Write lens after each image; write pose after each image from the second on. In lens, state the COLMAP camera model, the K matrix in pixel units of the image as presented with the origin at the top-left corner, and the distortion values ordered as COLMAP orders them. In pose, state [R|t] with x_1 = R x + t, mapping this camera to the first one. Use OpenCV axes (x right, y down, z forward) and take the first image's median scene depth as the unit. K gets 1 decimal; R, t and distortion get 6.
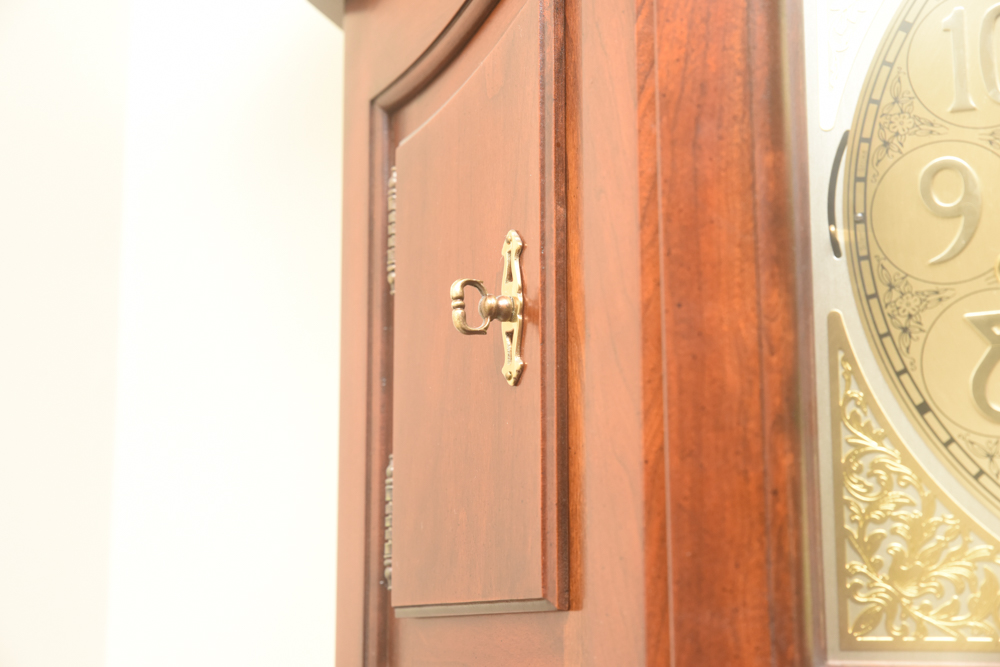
lens RADIAL K [[1721.9, 0, 500.0], [0, 1721.9, 333.5], [0, 0, 1]] dist [0.081797, 0.062862]
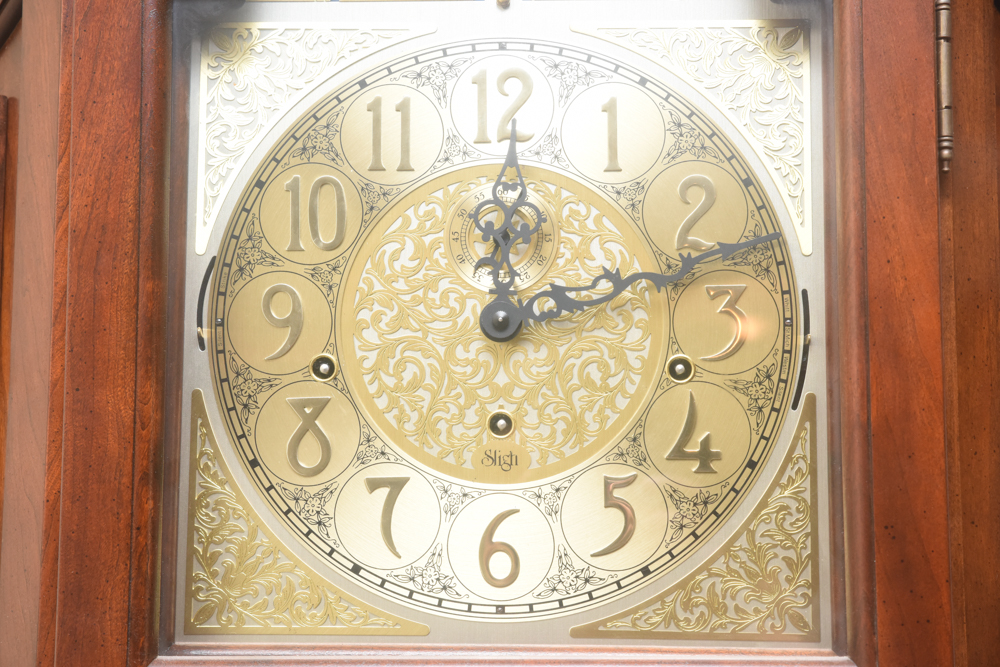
lens RADIAL K [[1721.9, 0, 500.0], [0, 1721.9, 333.5], [0, 0, 1]] dist [0.081797, 0.062862]
pose [[0.956142, 0.041821, 0.289903, 0.023819], [-0.059404, 0.996872, 0.052119, -0.148081], [-0.286816, -0.067054, 0.955636, -0.397307]]
